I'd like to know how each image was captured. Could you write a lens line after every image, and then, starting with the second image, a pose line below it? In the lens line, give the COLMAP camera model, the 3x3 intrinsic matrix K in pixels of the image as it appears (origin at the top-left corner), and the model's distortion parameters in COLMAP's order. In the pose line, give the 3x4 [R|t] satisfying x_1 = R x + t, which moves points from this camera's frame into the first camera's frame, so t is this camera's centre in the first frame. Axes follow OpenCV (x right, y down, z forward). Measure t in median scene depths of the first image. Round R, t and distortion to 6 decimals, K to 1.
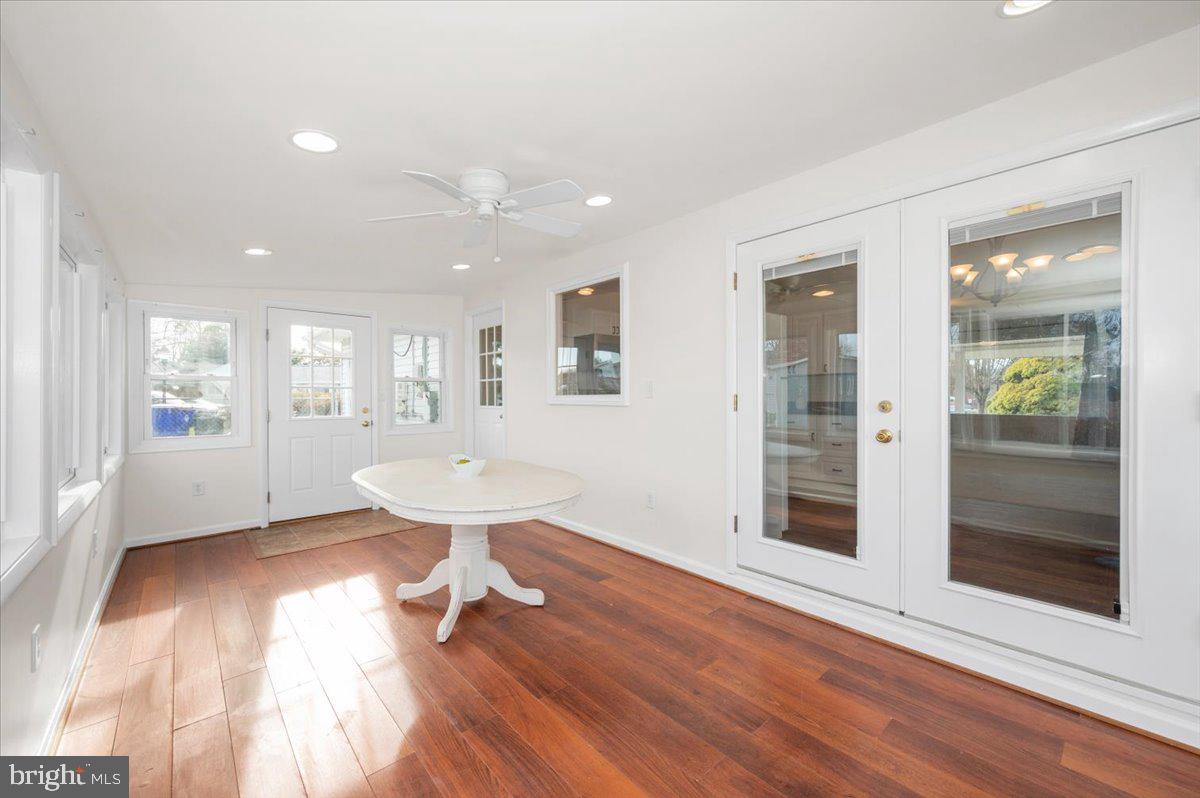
lens RADIAL K [[478.3, 0, 603.6], [0, 478.3, 393.4], [0, 0, 1]] dist [-0.000789, -0.000925]
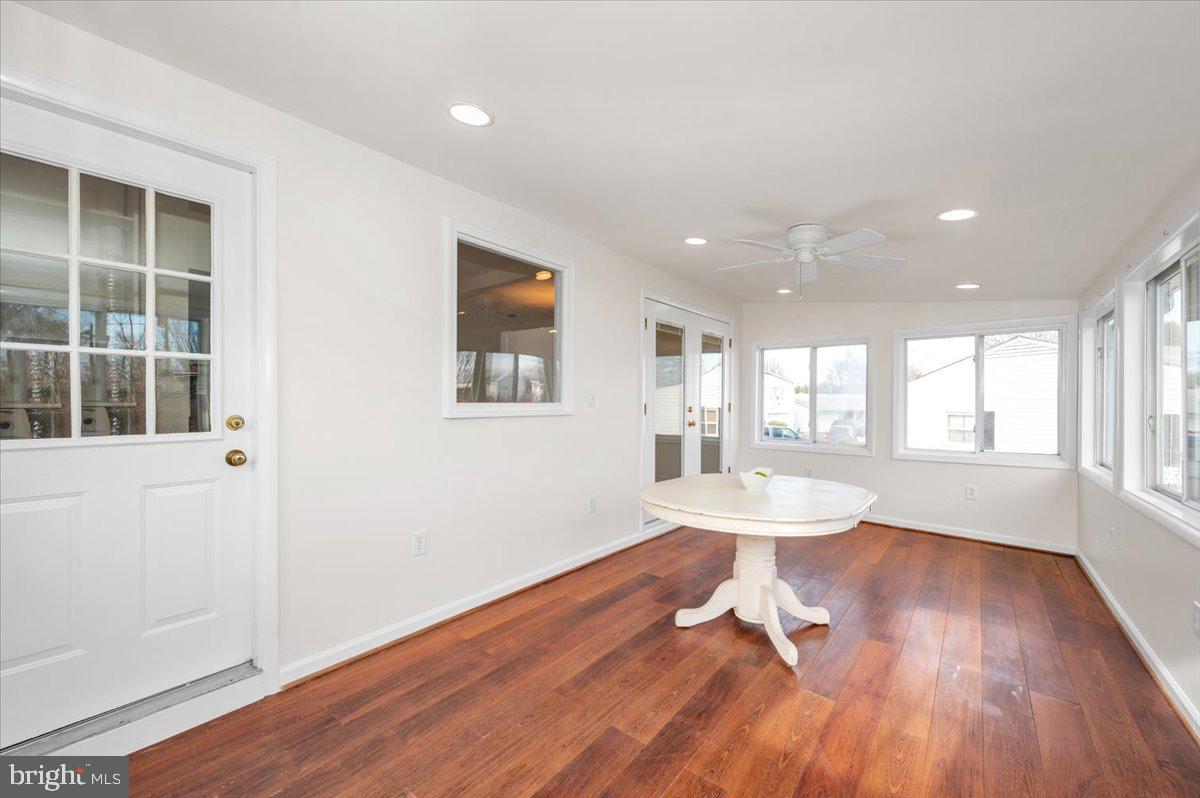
lens RADIAL K [[478.3, 0, 601.2], [0, 478.3, 406.8], [0, 0, 1]] dist [-0.000789, -0.000925]
pose [[-0.190997, 0.009916, 0.981540, -0.757852], [0.005870, 0.999943, -0.008960, 0.017230], [-0.981573, 0.004050, -0.191045, 0.973323]]
